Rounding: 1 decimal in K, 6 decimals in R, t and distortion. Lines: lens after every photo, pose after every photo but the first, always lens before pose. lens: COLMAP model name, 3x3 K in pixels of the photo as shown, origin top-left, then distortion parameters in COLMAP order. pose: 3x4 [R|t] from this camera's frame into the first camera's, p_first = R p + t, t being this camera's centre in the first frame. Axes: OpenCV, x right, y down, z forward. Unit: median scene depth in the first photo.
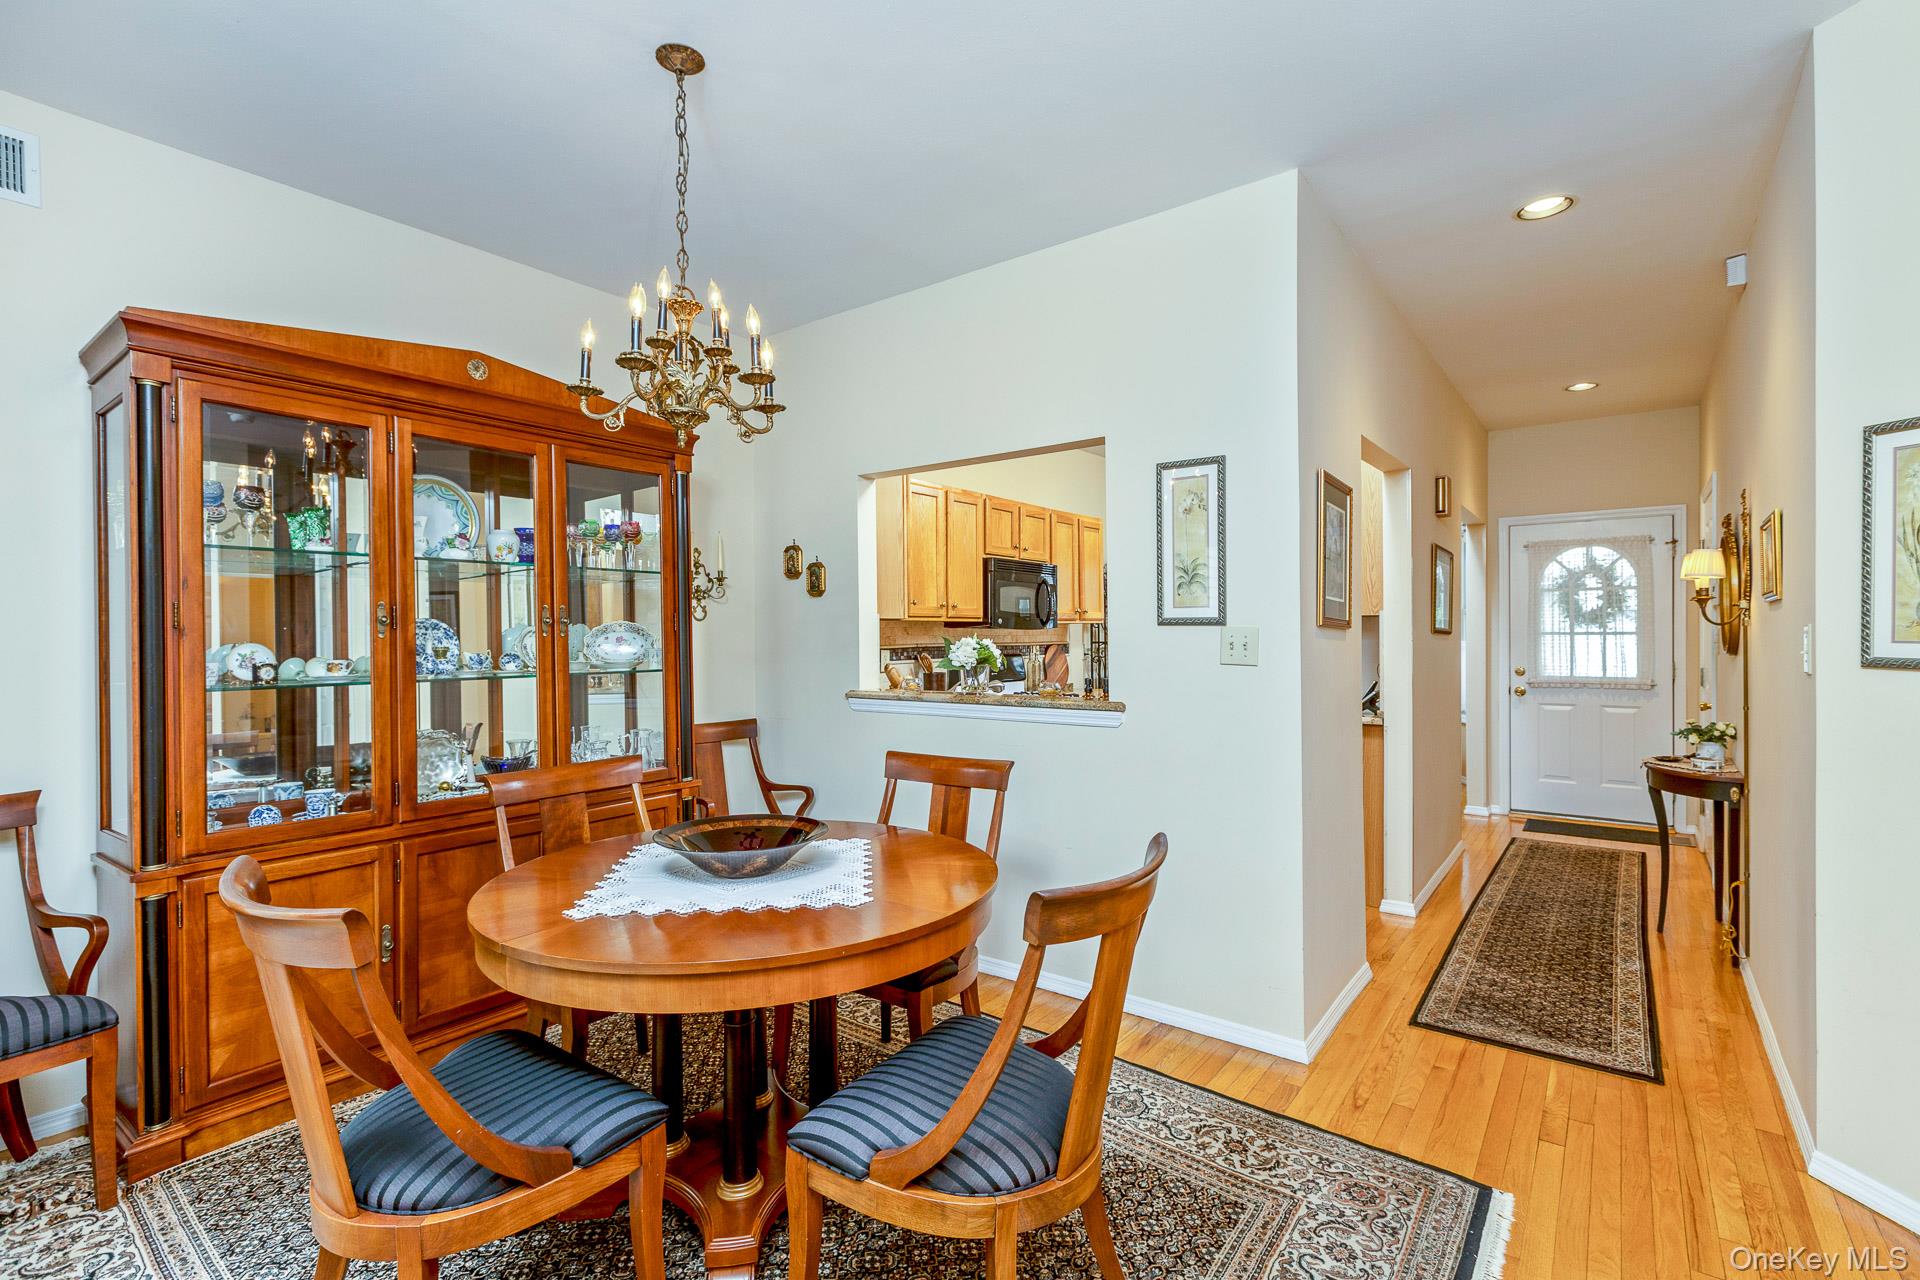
lens RADIAL K [[869.6, 0, 989.4], [0, 869.6, 638.0], [0, 0, 1]] dist [0.007877, -0.001301]
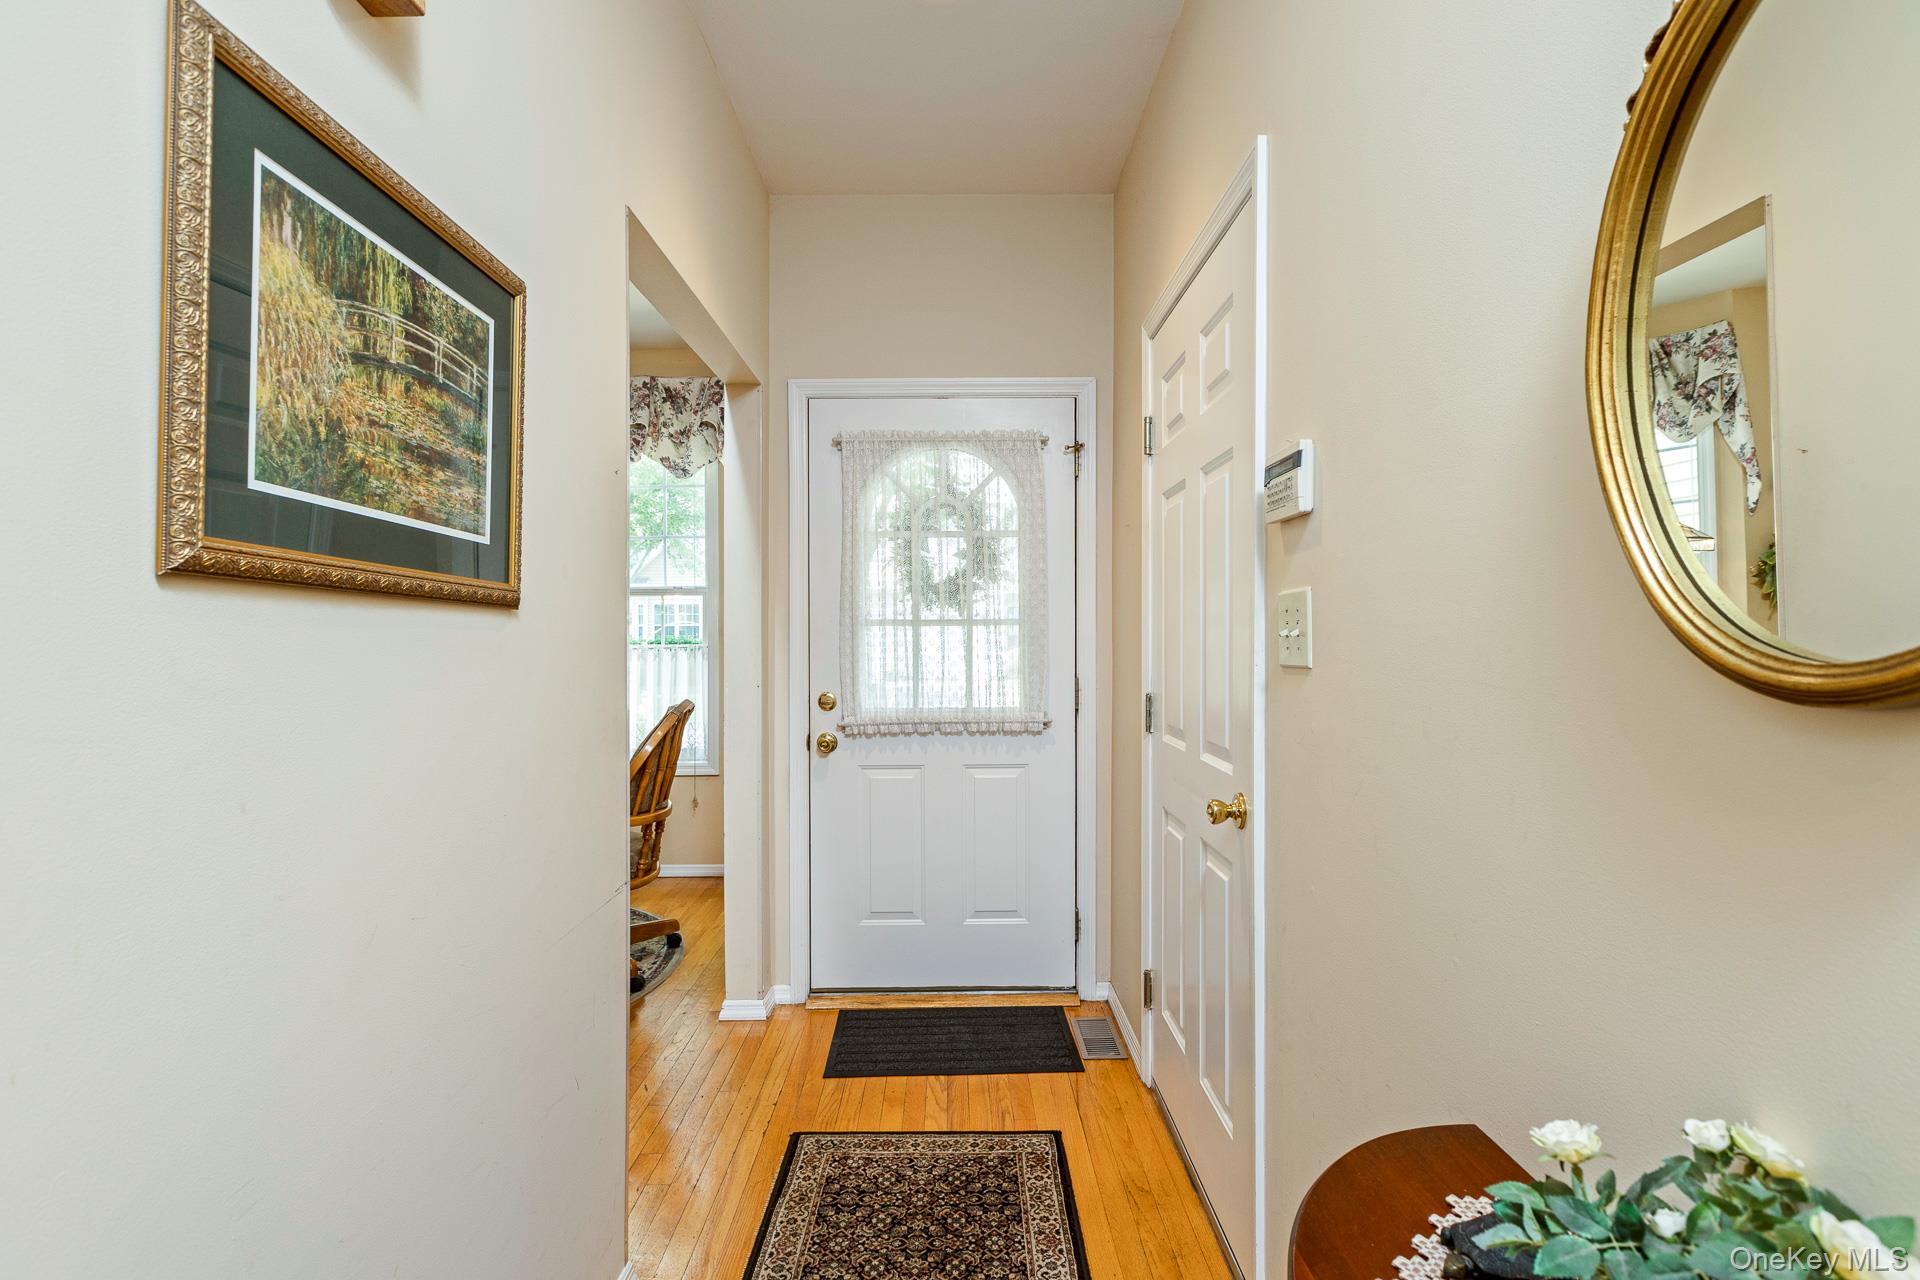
lens RADIAL K [[869.6, 0, 954.4], [0, 869.6, 642.5], [0, 0, 1]] dist [0.007877, -0.001301]
pose [[0.797415, 0.004107, 0.603417, 0.390884], [-0.000440, 0.999981, -0.006224, 0.009467], [-0.603431, 0.004697, 0.797401, 0.598668]]
